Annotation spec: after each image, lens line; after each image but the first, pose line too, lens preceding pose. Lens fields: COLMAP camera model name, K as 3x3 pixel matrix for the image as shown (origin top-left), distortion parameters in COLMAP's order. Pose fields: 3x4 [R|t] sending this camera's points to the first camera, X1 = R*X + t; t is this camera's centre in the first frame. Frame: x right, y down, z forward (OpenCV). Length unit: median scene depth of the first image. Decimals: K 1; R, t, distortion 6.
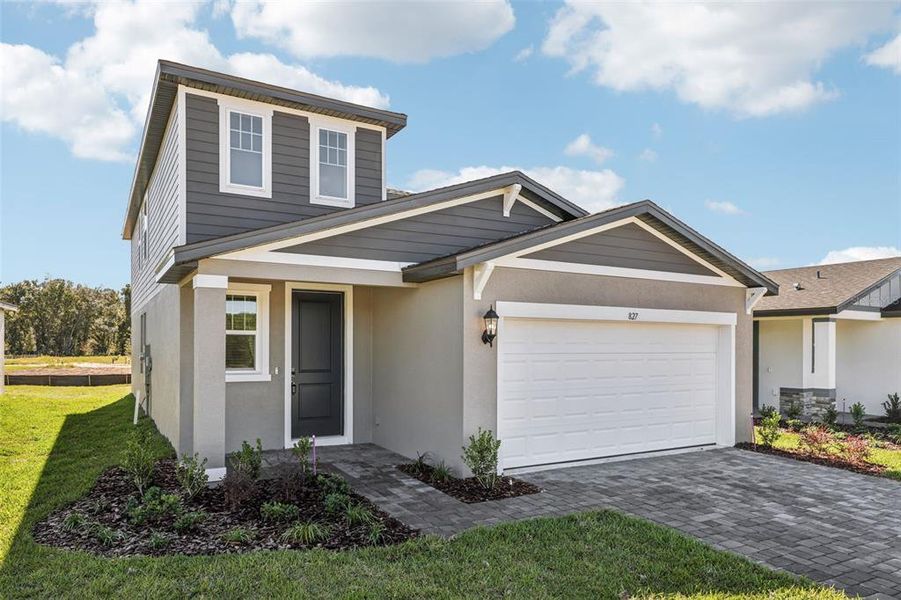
lens RADIAL K [[607.4, 0, 447.9], [0, 607.4, 350.0], [0, 0, 1]] dist [0.009378, 0.003420]
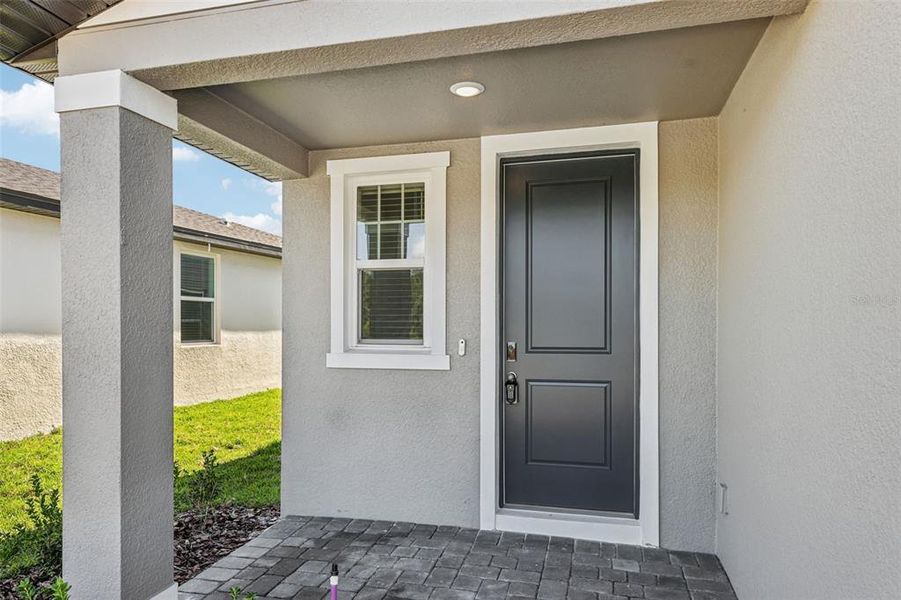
lens RADIAL K [[607.4, 0, 447.9], [0, 607.4, 350.0], [0, 0, 1]] dist [0.009378, 0.003420]
pose [[0.694824, 0.021912, -0.718846, 0.022837], [-0.001642, 0.999581, 0.028882, 0.024116], [0.719178, -0.018887, 0.694569, 0.710875]]
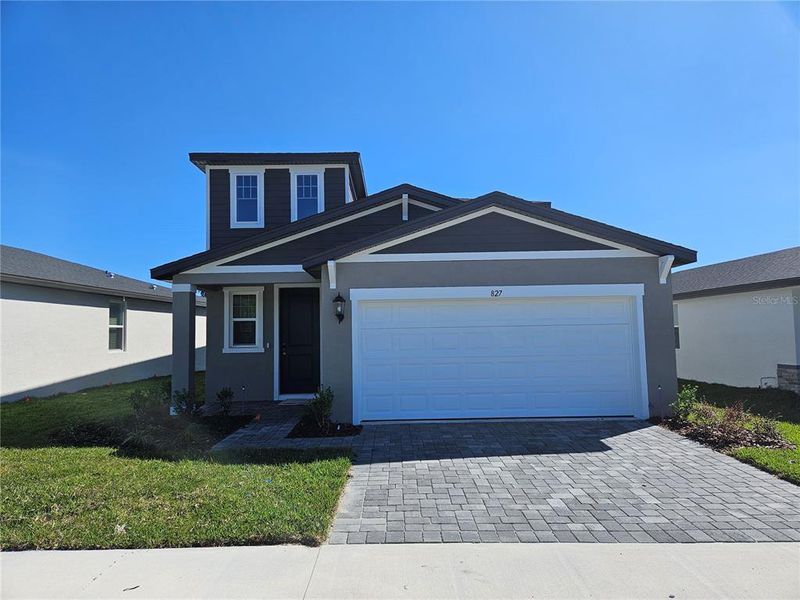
lens RADIAL K [[538.4, 0, 400.0], [0, 538.4, 300.0], [0, 0, 1]] dist [0.072138, -0.064139]
pose [[0.867958, -0.052685, -0.493836, 0.644860], [0.019161, 0.997169, -0.072706, 0.026324], [0.496268, 0.053643, 0.866510, 0.039876]]
